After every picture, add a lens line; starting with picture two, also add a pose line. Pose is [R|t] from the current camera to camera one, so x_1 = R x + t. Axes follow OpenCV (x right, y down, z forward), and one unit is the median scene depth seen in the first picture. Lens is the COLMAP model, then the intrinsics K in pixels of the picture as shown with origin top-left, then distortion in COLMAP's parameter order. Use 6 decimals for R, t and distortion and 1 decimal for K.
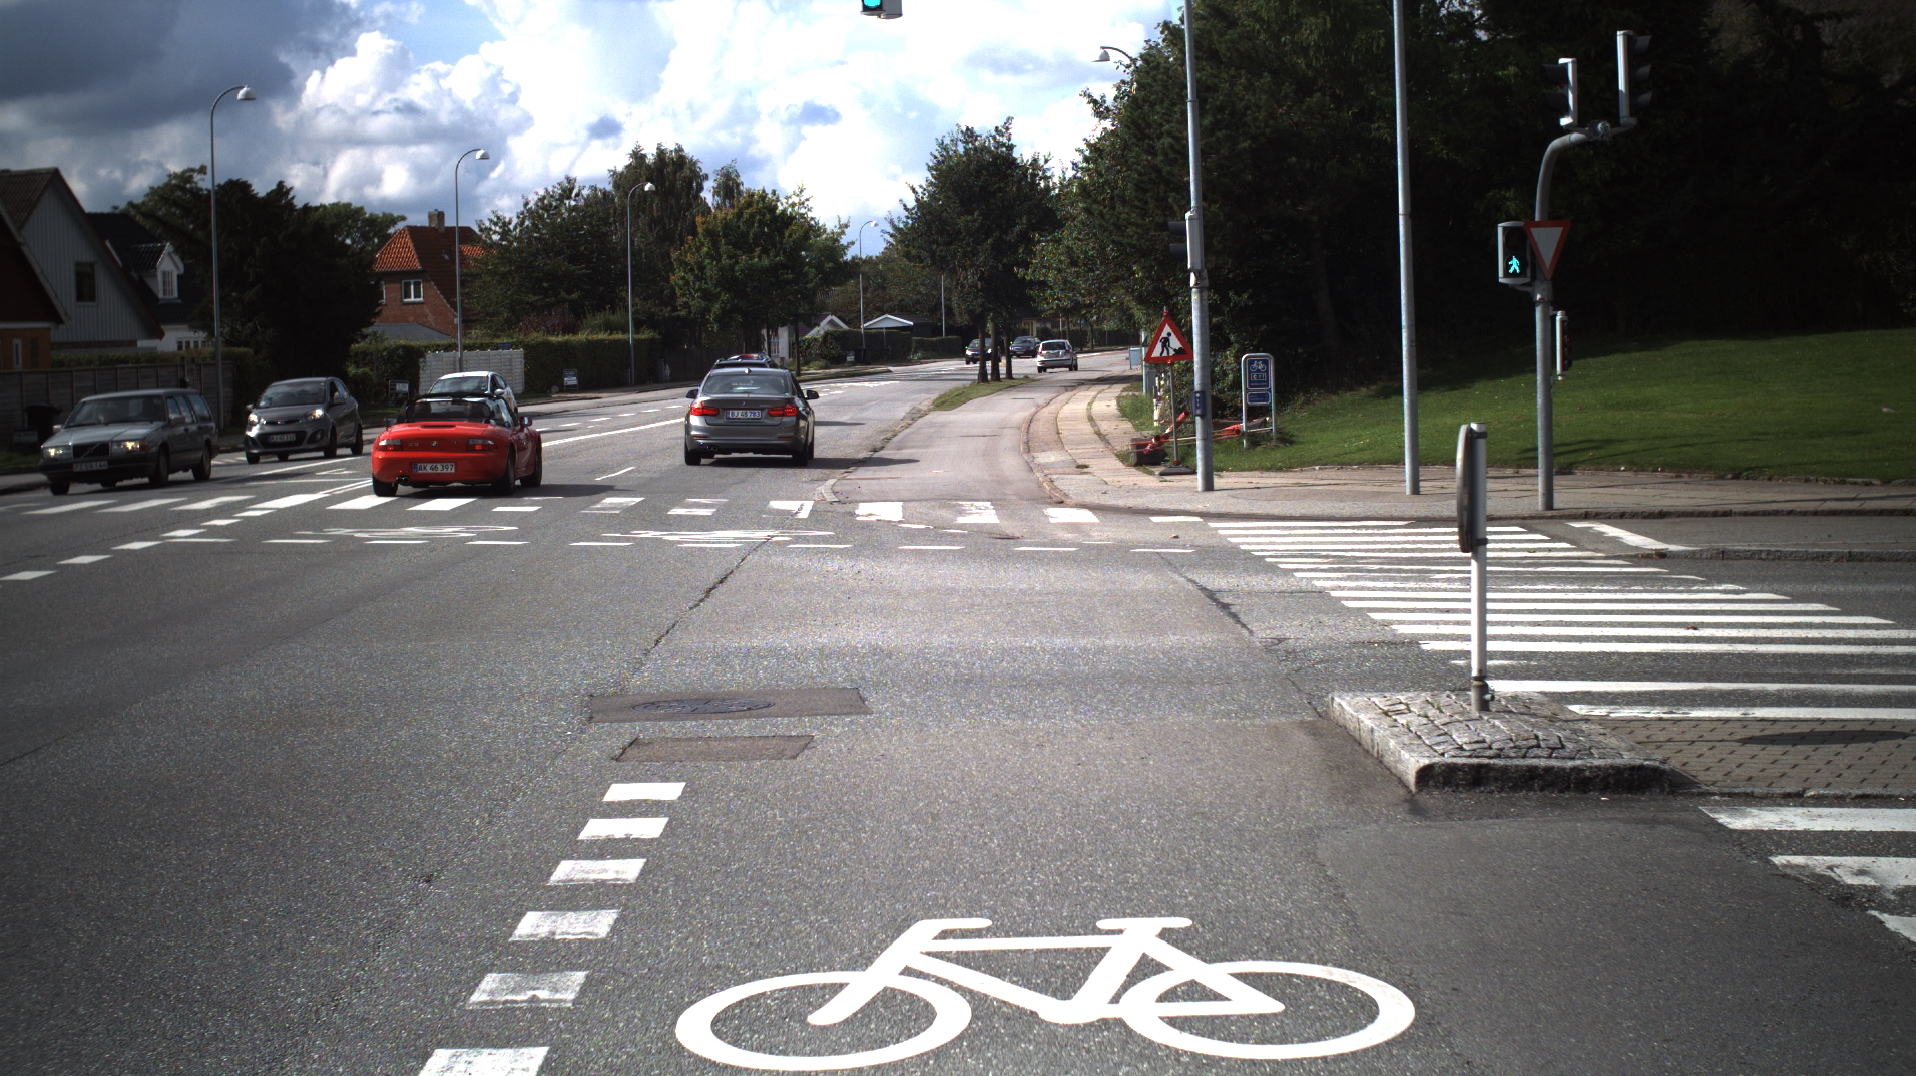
lens RADIAL K [[3733.0, 0, 940.4], [0, 3733.0, 550.9], [0, 0, 1]] dist [-0.241559, 0.000000]
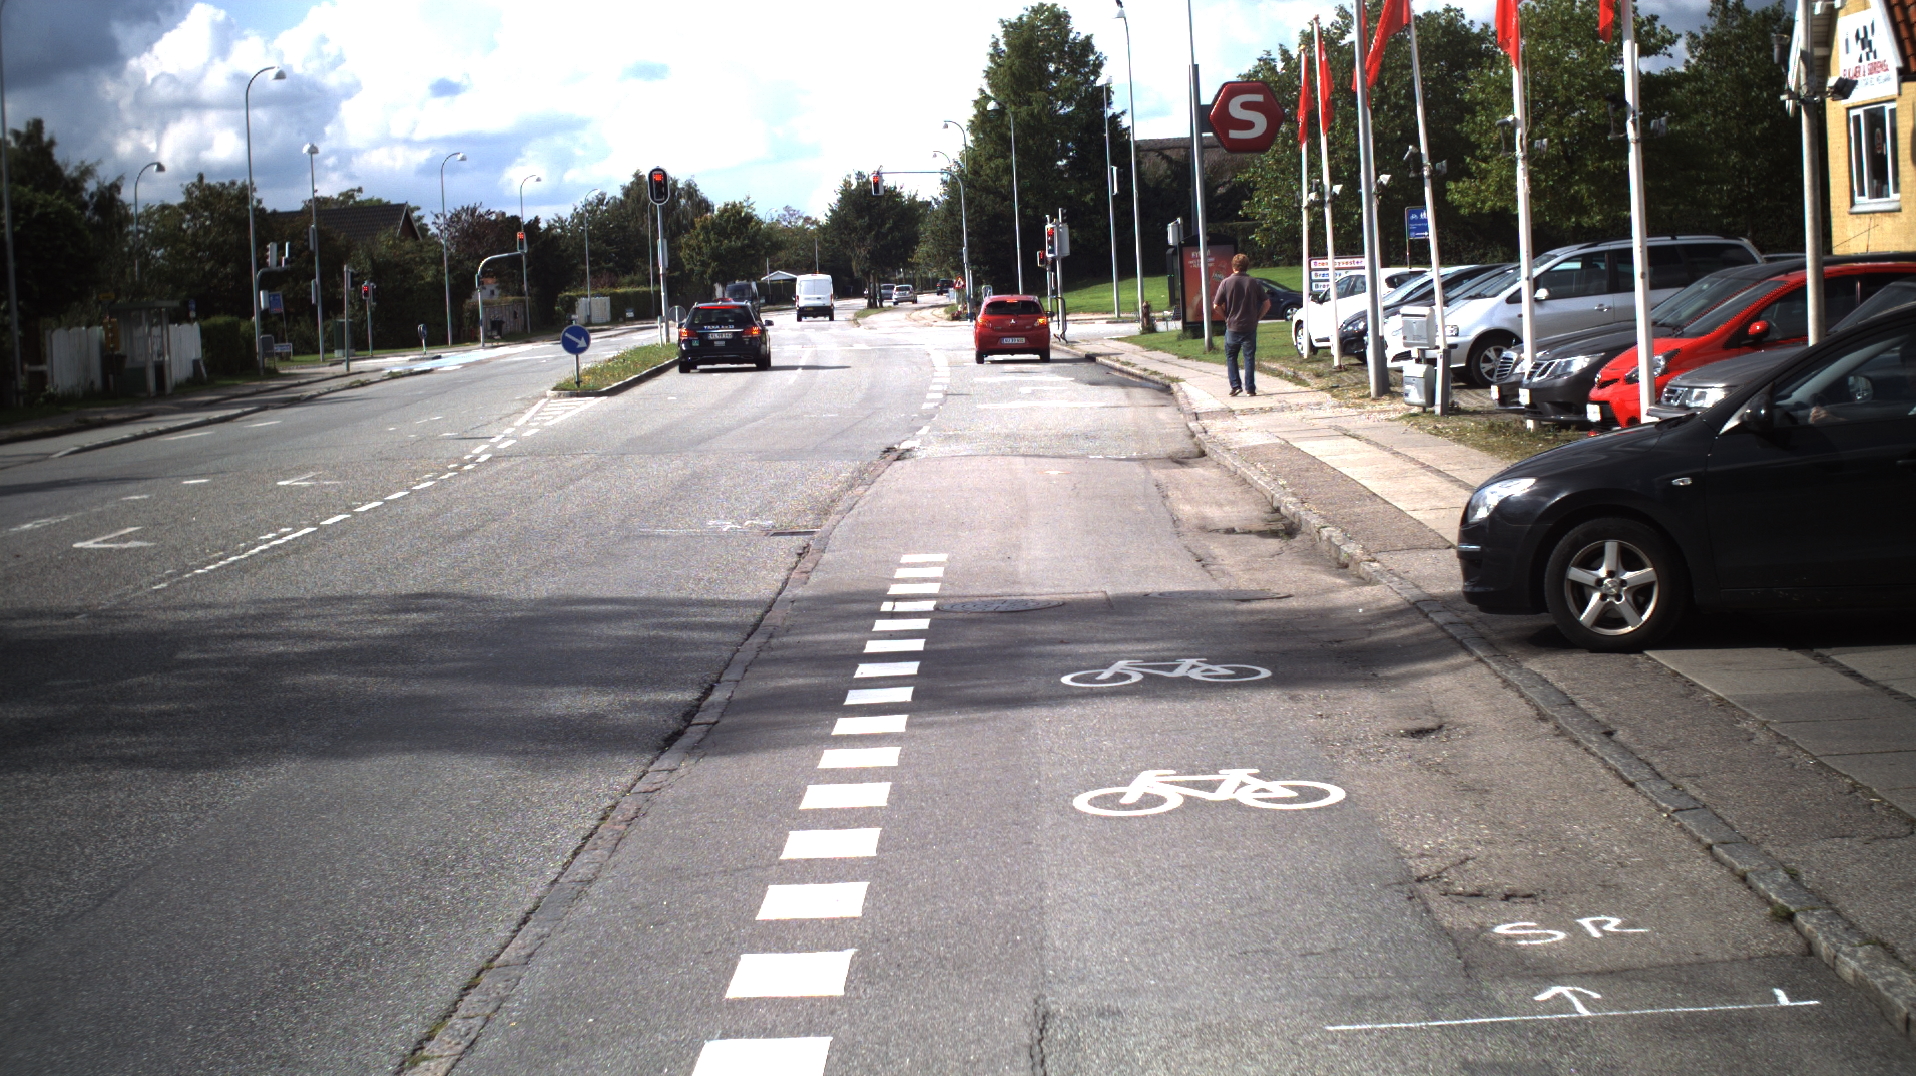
lens RADIAL K [[3693.3, 0, 943.9], [0, 3693.3, 539.8], [0, 0, 1]] dist [-0.238924, 0.000000]
pose [[0.998521, -0.026458, 0.047498, -0.037705], [0.025894, 0.999587, 0.012445, 0.041277], [-0.047808, -0.011197, 0.998794, -0.722825]]
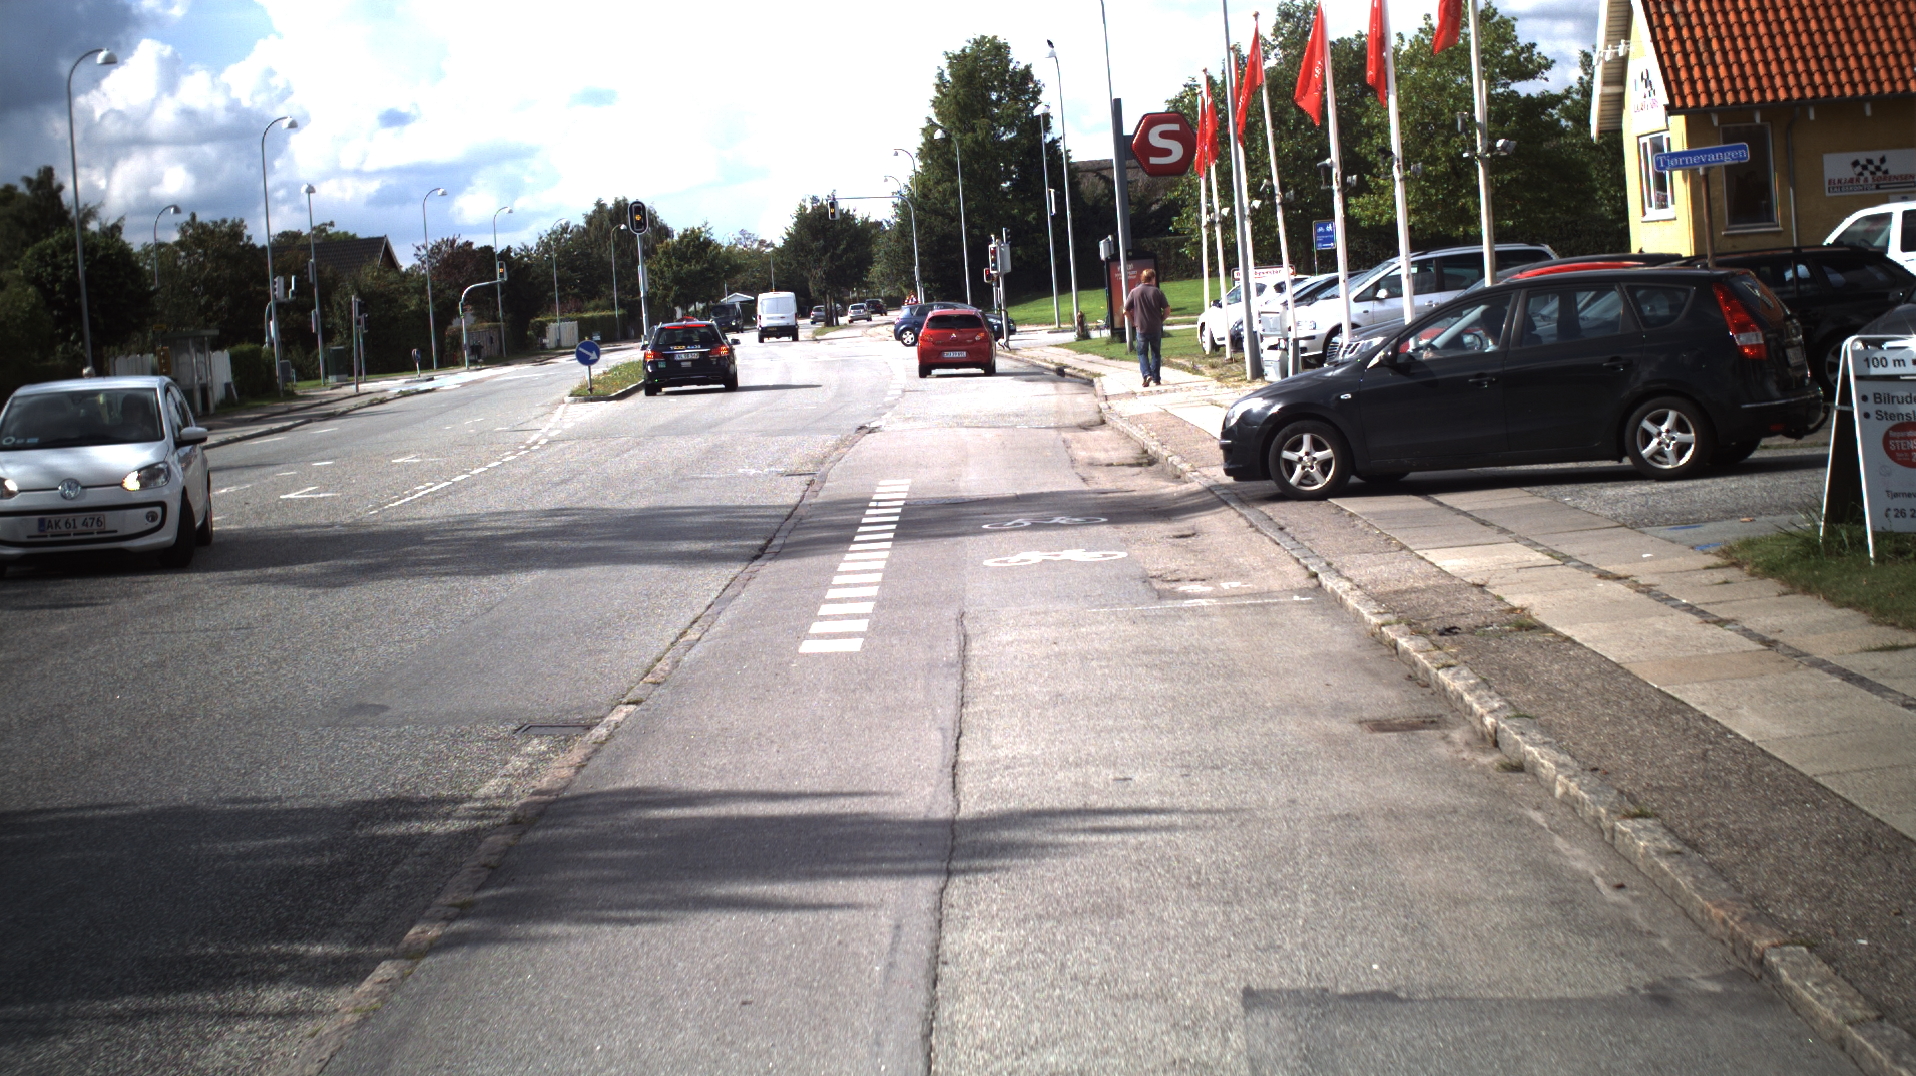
lens RADIAL K [[3693.3, 0, 944.6], [0, 3693.3, 533.7], [0, 0, 1]] dist [-0.238924, 0.000000]
pose [[0.997010, -0.049442, 0.059382, -0.041948], [0.049156, 0.998771, 0.006271, 0.046056], [-0.059619, -0.003334, 0.998216, -0.797260]]
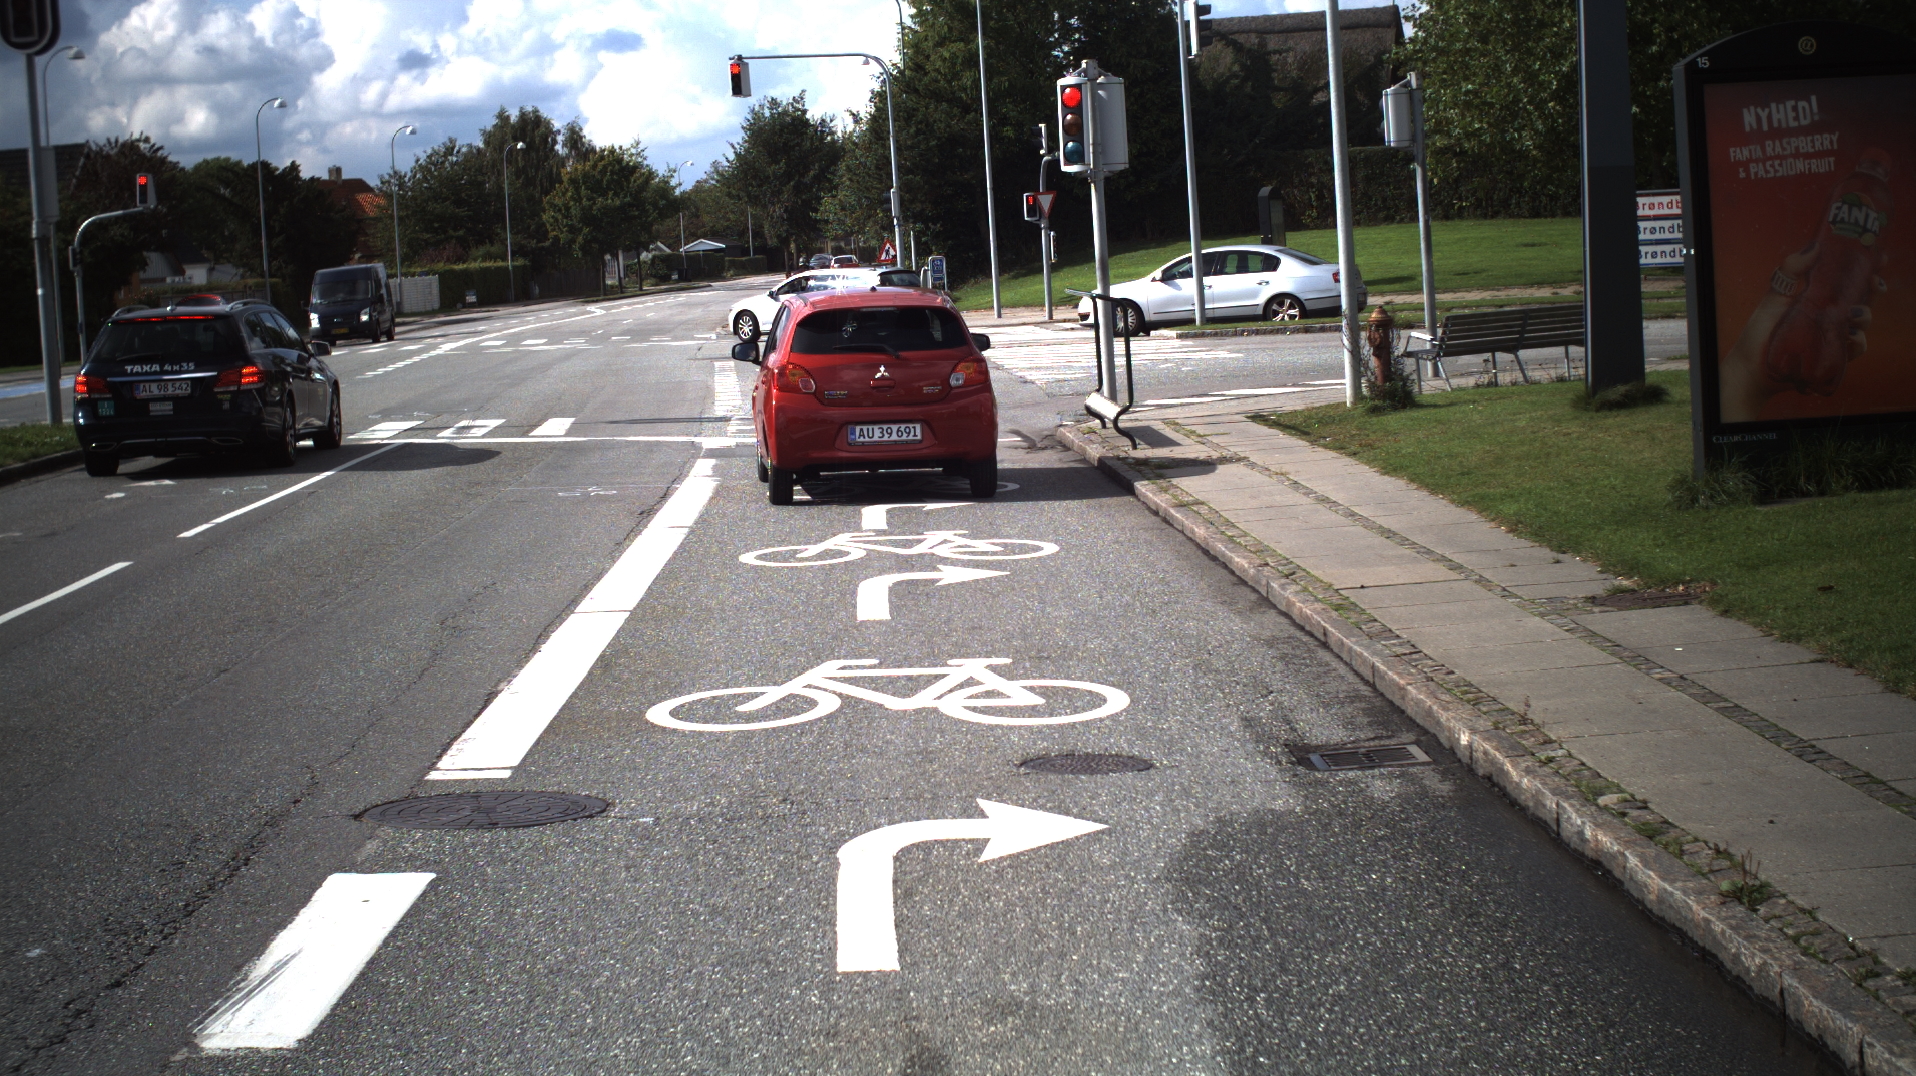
lens RADIAL K [[3693.3, 0, 963.7], [0, 3693.3, 516.7], [0, 0, 1]] dist [-0.238924, 0.000000]
pose [[0.997699, -0.035130, 0.057989, -0.005120], [0.034326, 0.999301, 0.014795, 0.016993], [-0.058468, -0.012771, 0.998208, -0.287694]]
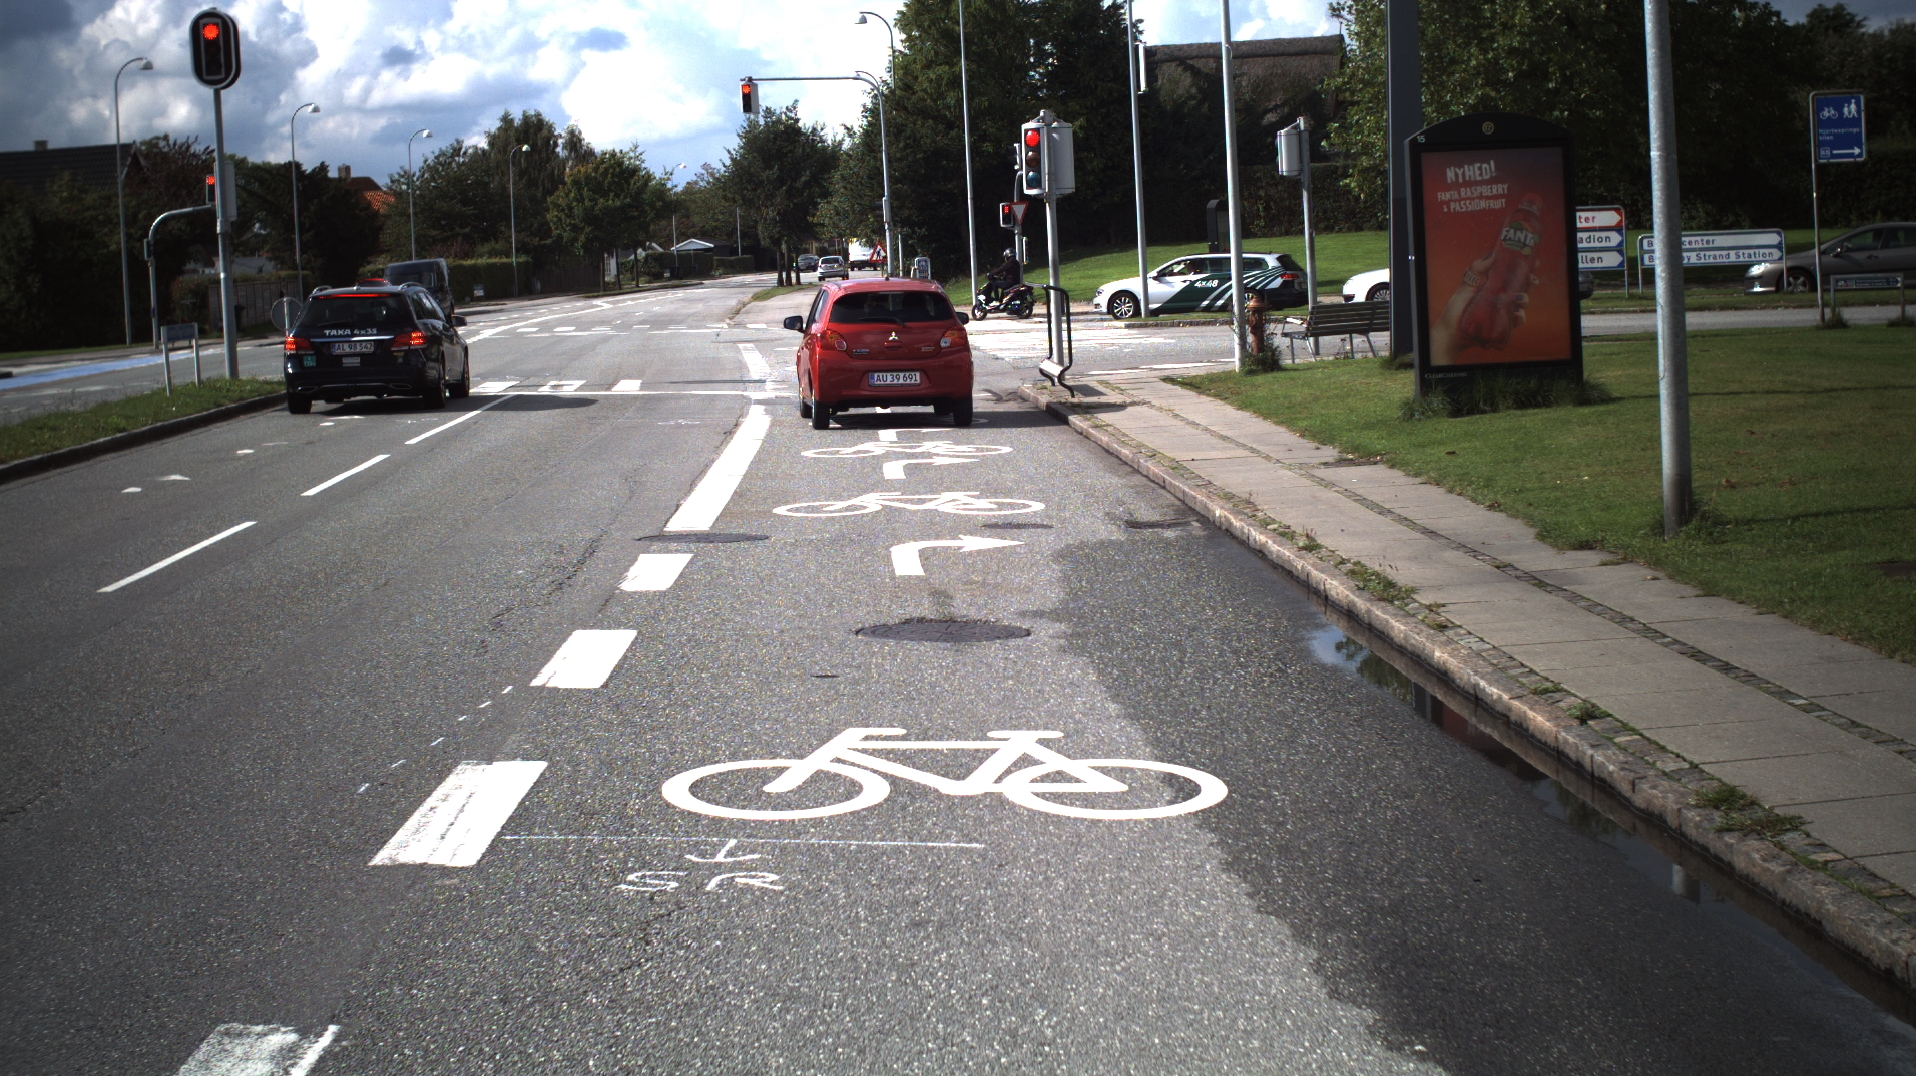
lens RADIAL K [[3693.3, 0, 974.8], [0, 3693.3, 506.4], [0, 0, 1]] dist [-0.238924, 0.000000]
pose [[0.997463, -0.023382, 0.067233, -0.010086], [0.022654, 0.999676, 0.011572, 0.021271], [-0.067482, -0.010020, 0.997670, -0.361838]]
